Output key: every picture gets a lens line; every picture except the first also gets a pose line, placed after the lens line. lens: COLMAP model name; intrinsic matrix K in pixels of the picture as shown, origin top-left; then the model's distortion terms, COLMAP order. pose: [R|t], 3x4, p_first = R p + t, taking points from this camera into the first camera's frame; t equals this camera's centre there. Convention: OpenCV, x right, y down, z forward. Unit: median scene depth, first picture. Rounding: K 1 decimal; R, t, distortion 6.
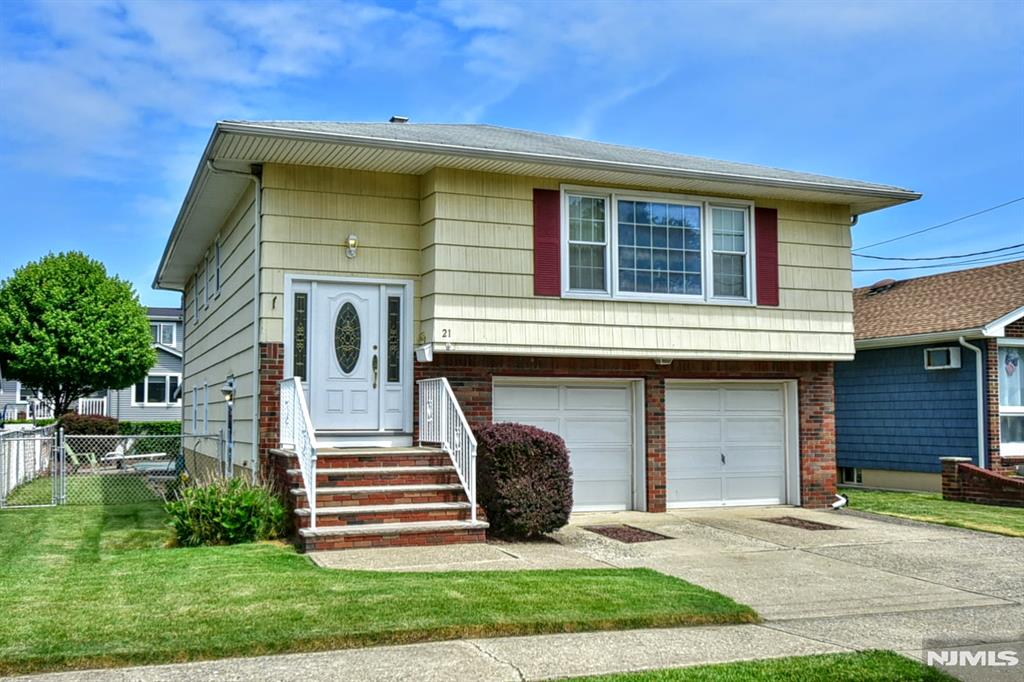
lens RADIAL K [[1009.4, 0, 510.1], [0, 1009.4, 341.0], [0, 0, 1]] dist [0.008825, 0.000000]
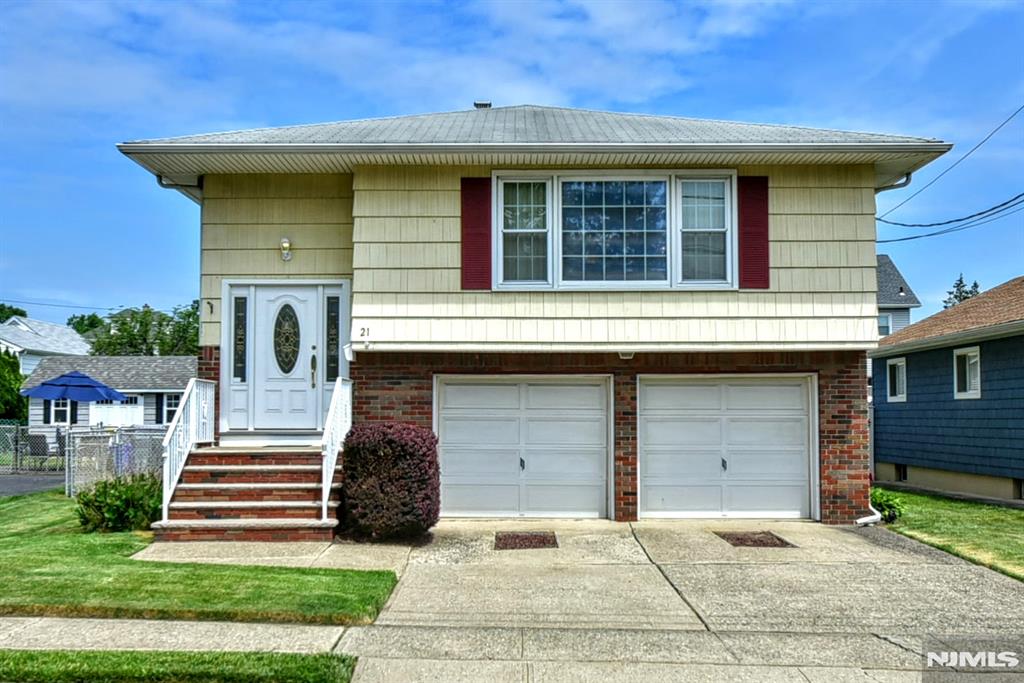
lens RADIAL K [[1134.0, 0, 512.6], [0, 1134.0, 343.0], [0, 0, 1]] dist [0.007031, 0.000000]
pose [[0.928949, -0.022426, -0.369528, 0.451795], [0.026916, 0.999613, 0.006998, -0.000801], [0.369228, -0.016446, 0.929193, 0.016356]]
